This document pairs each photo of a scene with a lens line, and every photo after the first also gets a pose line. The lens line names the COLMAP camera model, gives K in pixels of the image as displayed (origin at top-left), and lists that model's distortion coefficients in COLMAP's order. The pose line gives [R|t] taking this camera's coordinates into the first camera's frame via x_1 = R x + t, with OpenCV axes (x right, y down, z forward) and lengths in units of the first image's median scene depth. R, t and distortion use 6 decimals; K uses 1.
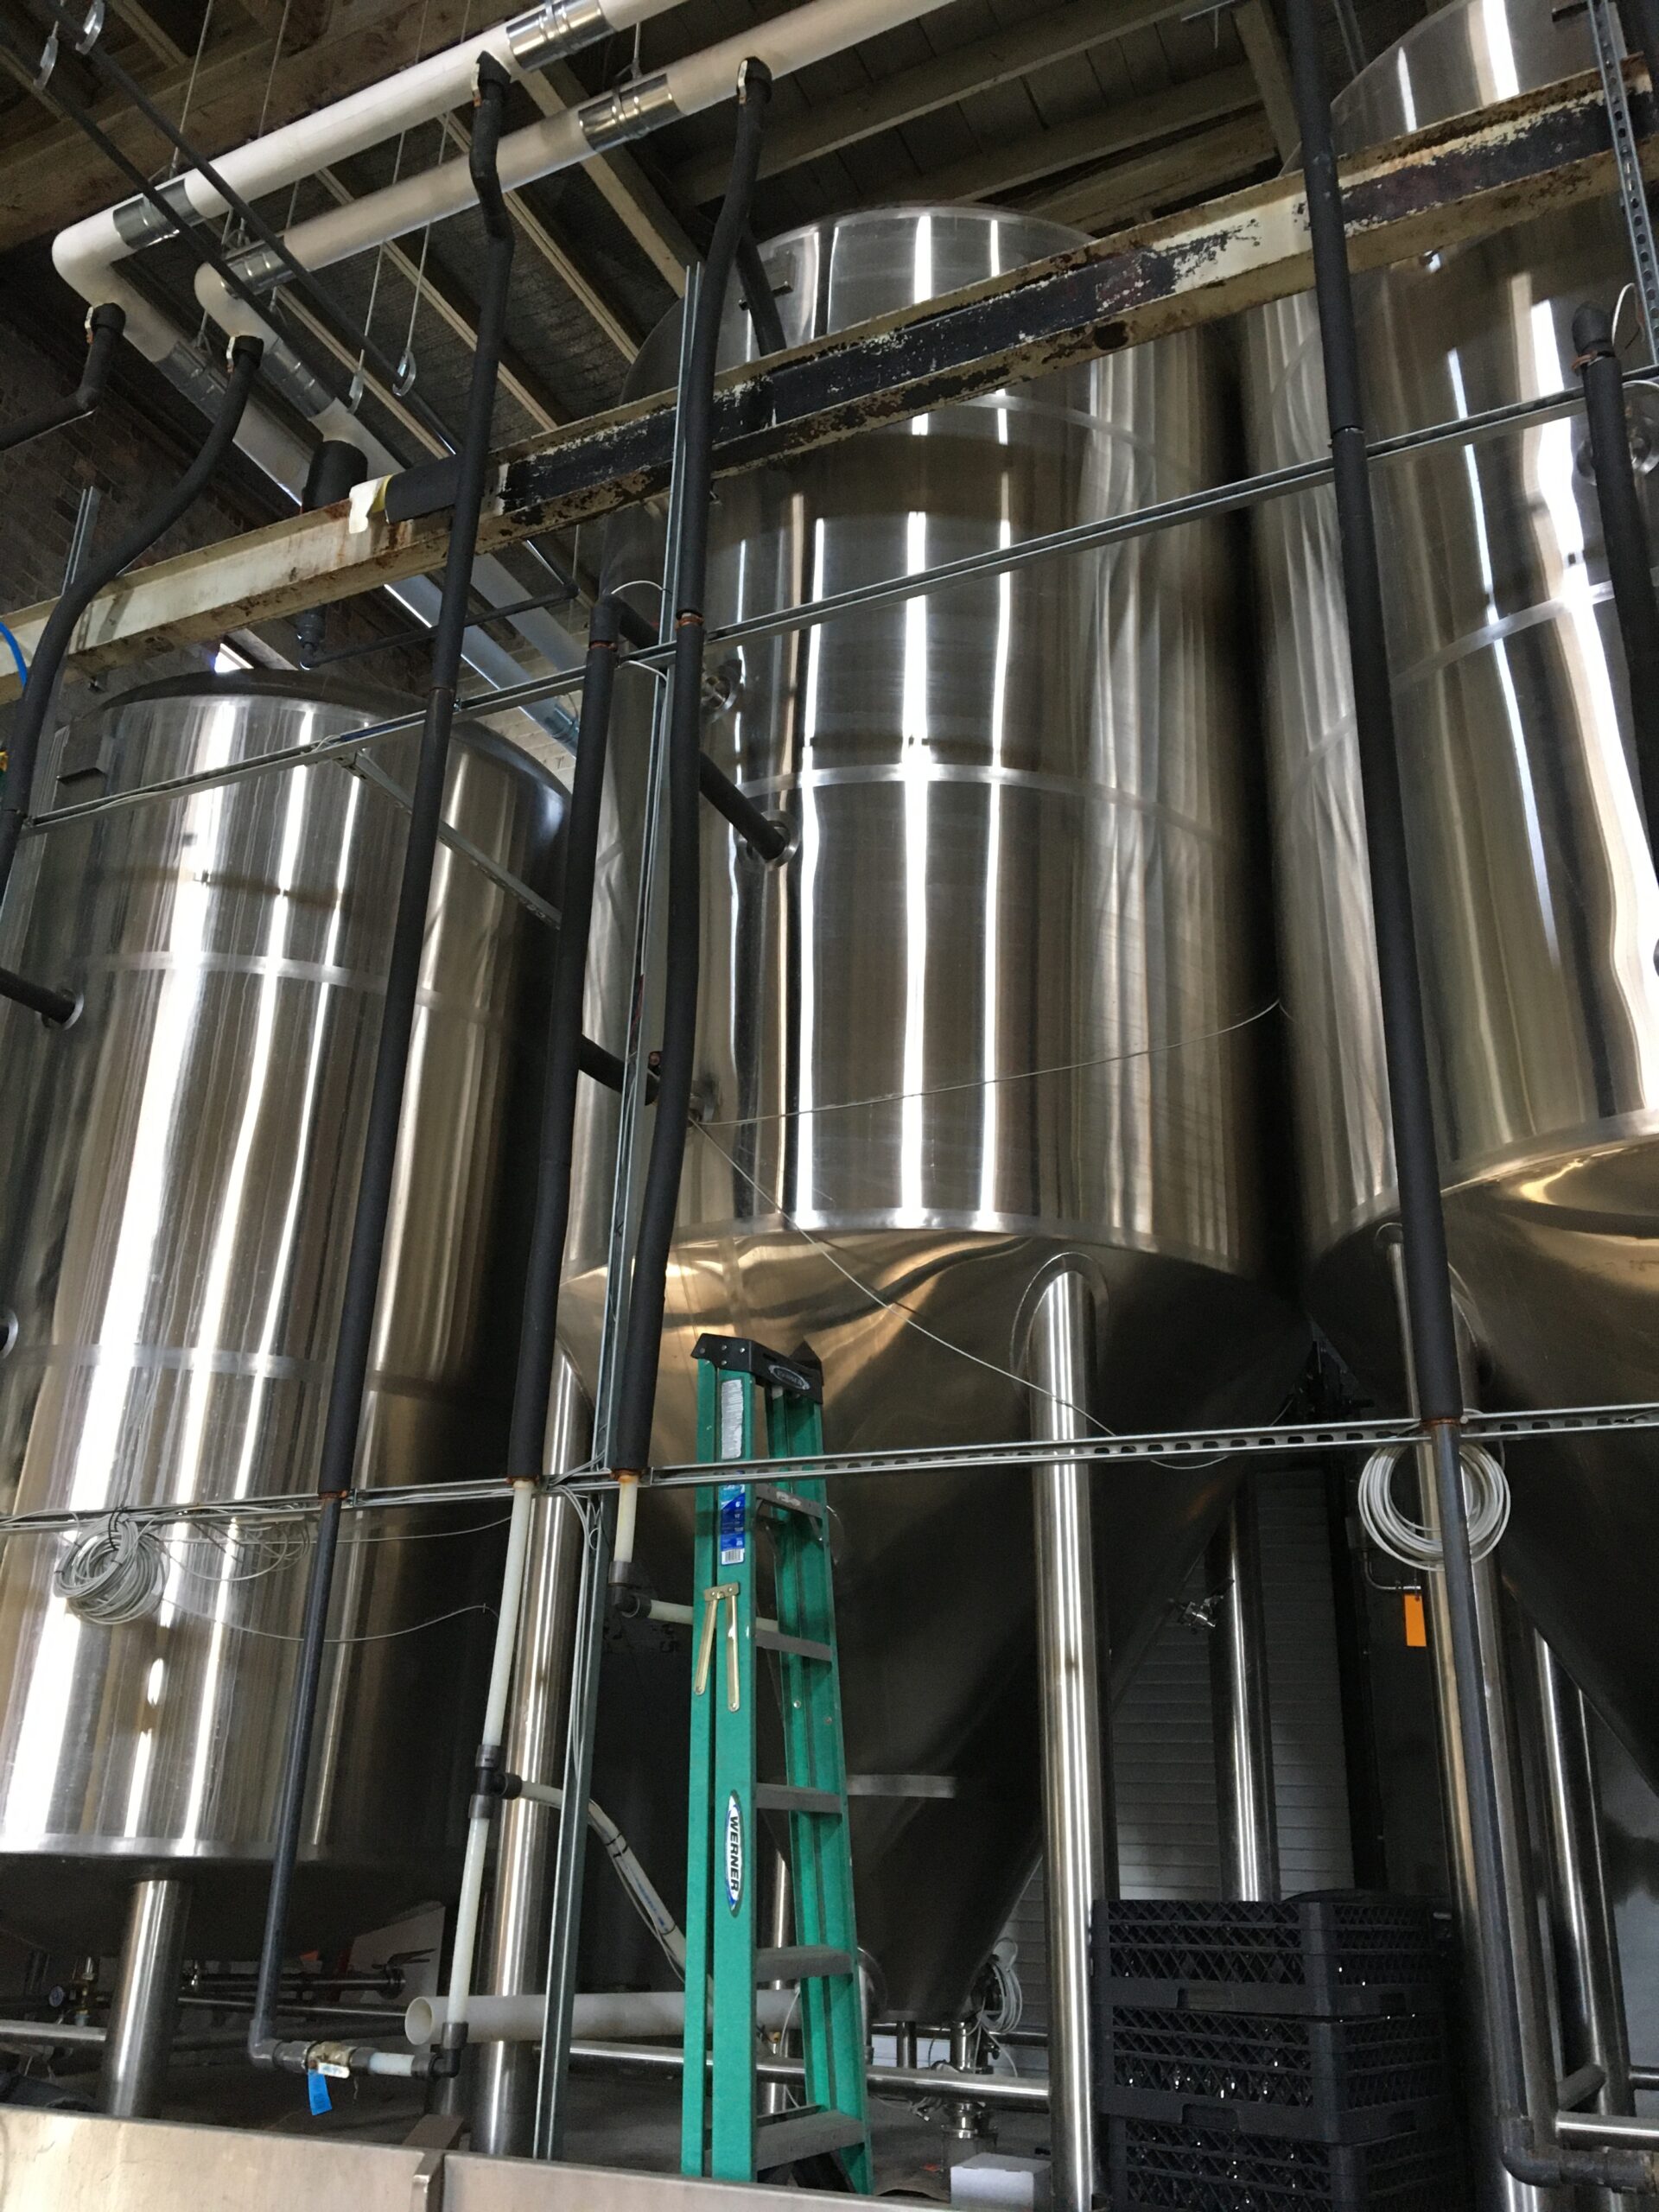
lens RADIAL K [[1860.0, 0, 837.7], [0, 1860.0, 1076.9], [0, 0, 1]] dist [0.060107, -0.081832]
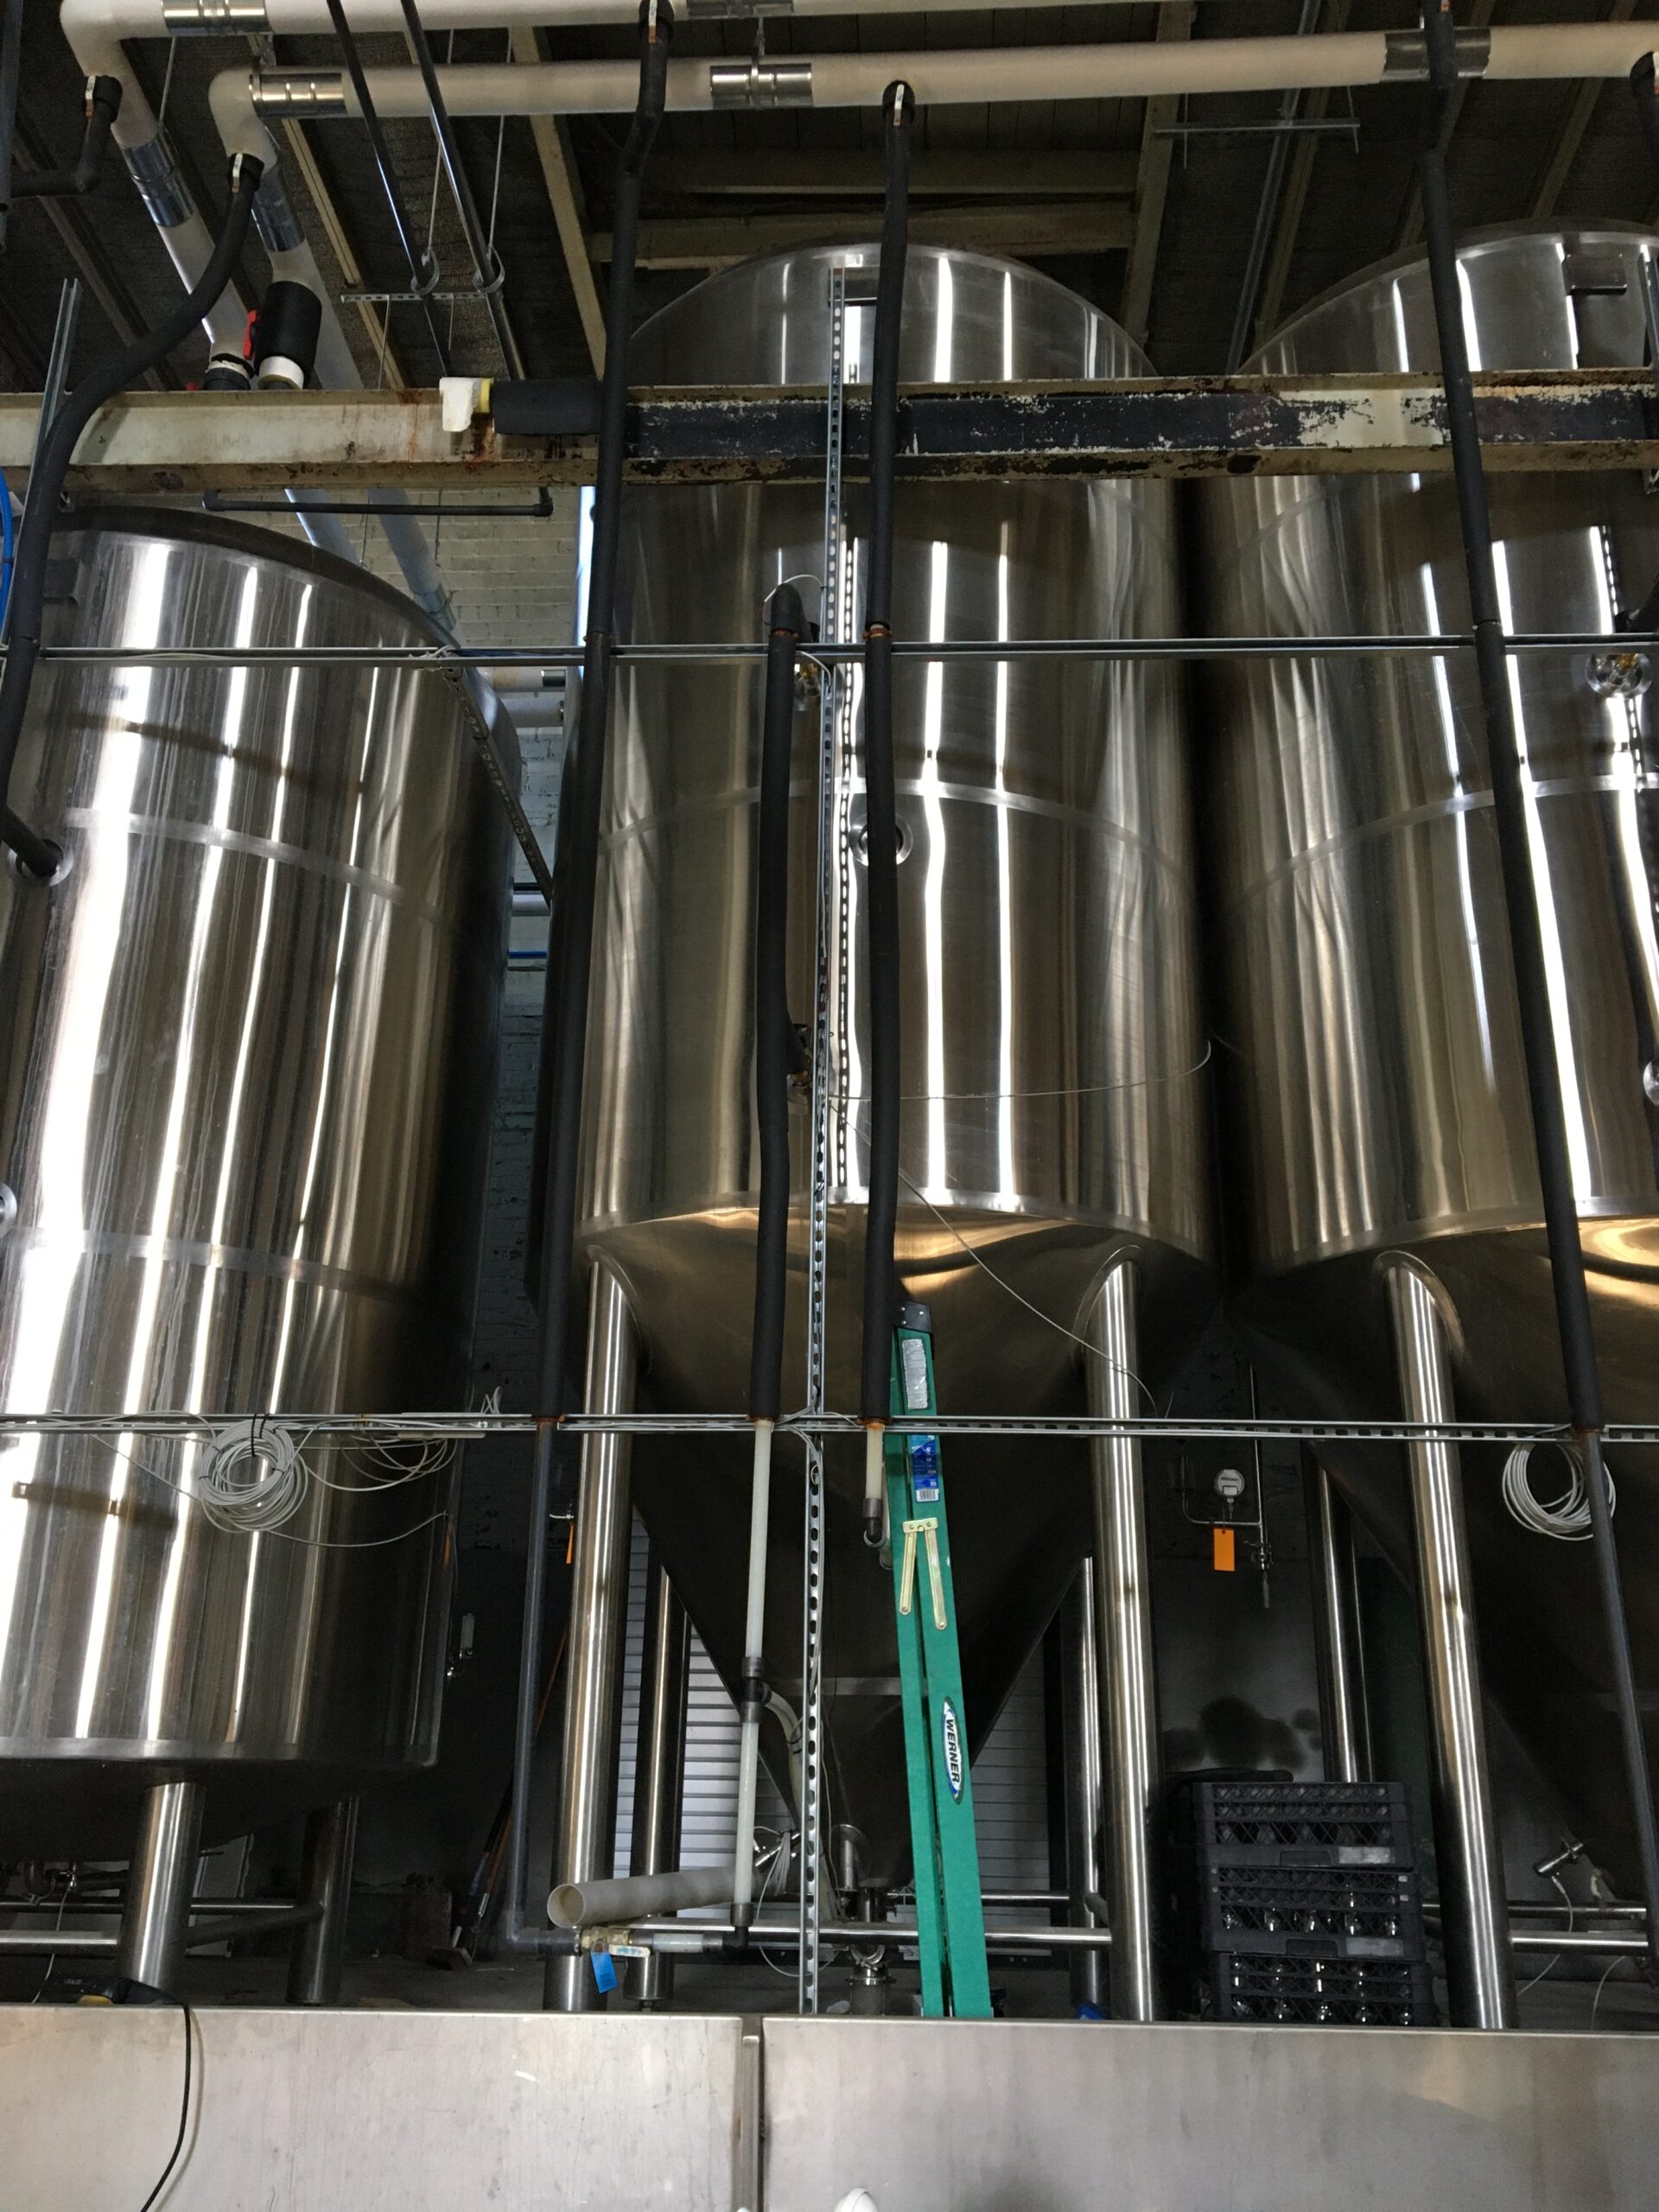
lens RADIAL K [[1881.2, 0, 826.5], [0, 1881.2, 1064.2], [0, 0, 1]] dist [0.083517, -0.137488]
pose [[0.916208, 0.122308, 0.381579, -0.489536], [-0.144250, 0.989107, 0.029317, -0.024480], [-0.373837, -0.081904, 0.923871, -0.020507]]
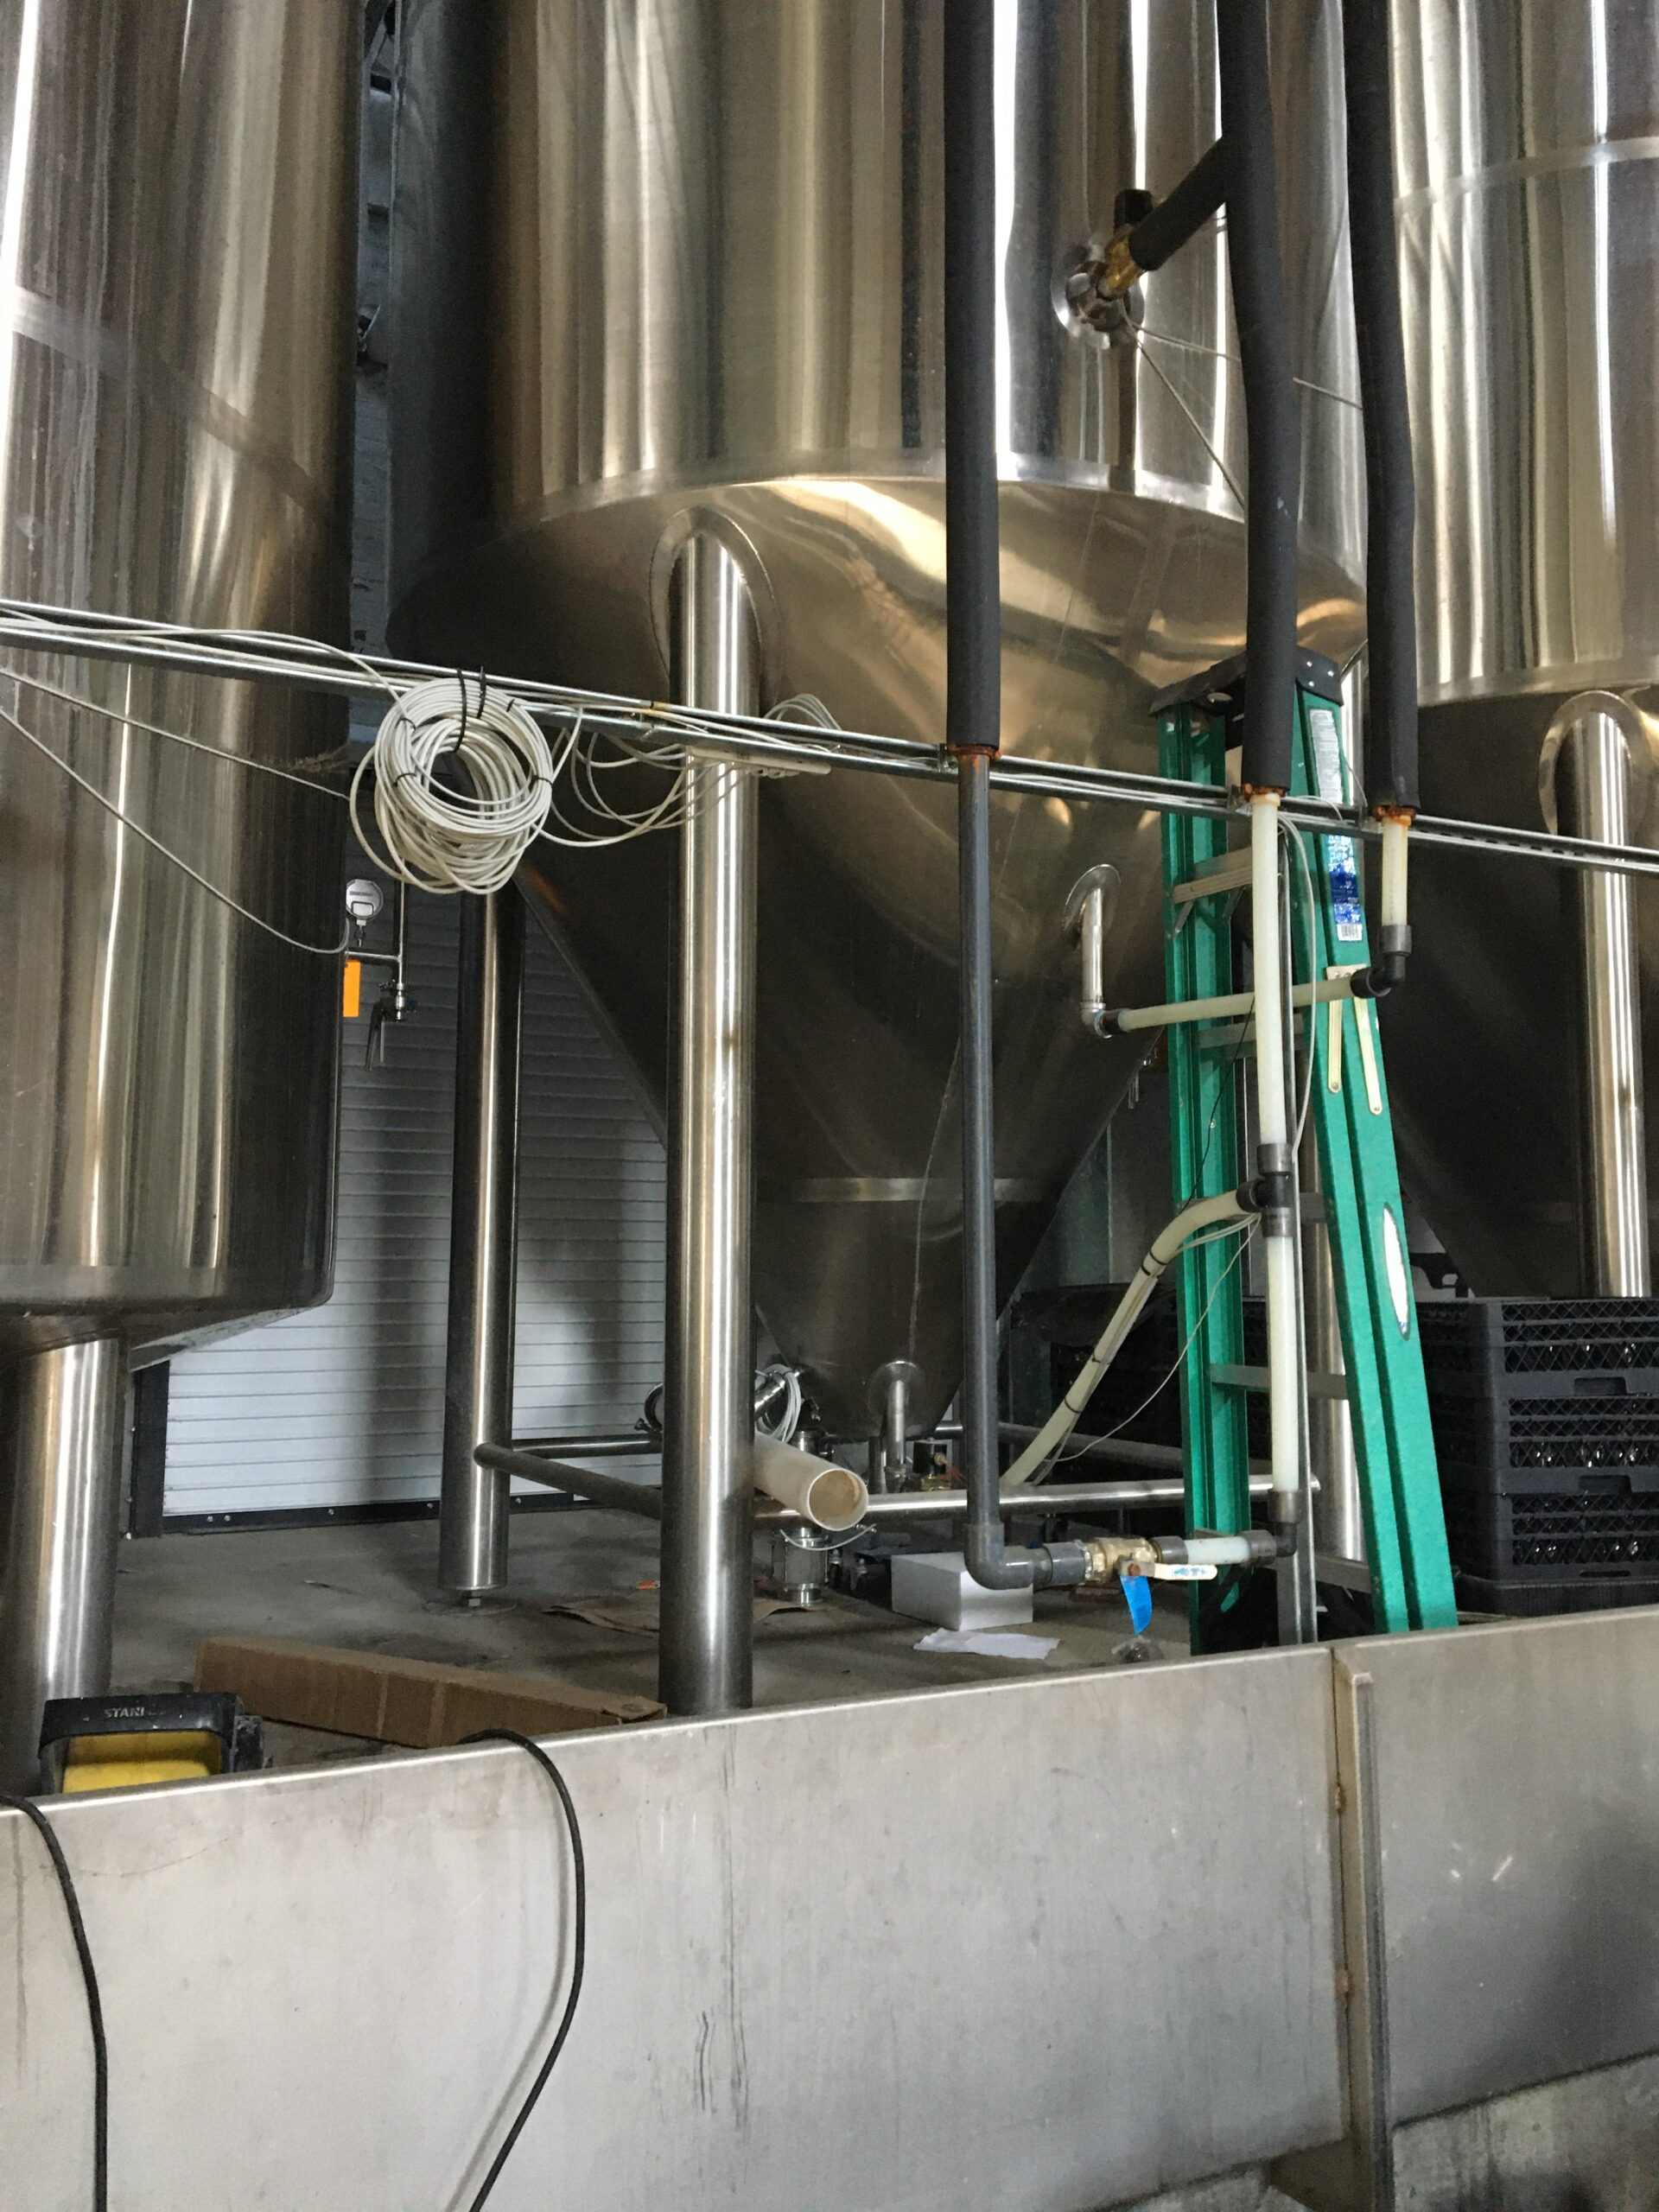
lens RADIAL K [[1865.8, 0, 818.6], [0, 1865.8, 1097.5], [0, 0, 1]] dist [0.097338, -0.130863]
pose [[0.594926, 0.048412, 0.802321, -0.698580], [-0.294548, 0.941878, 0.161576, 0.217074], [-0.747867, -0.332448, 0.574608, 0.569363]]
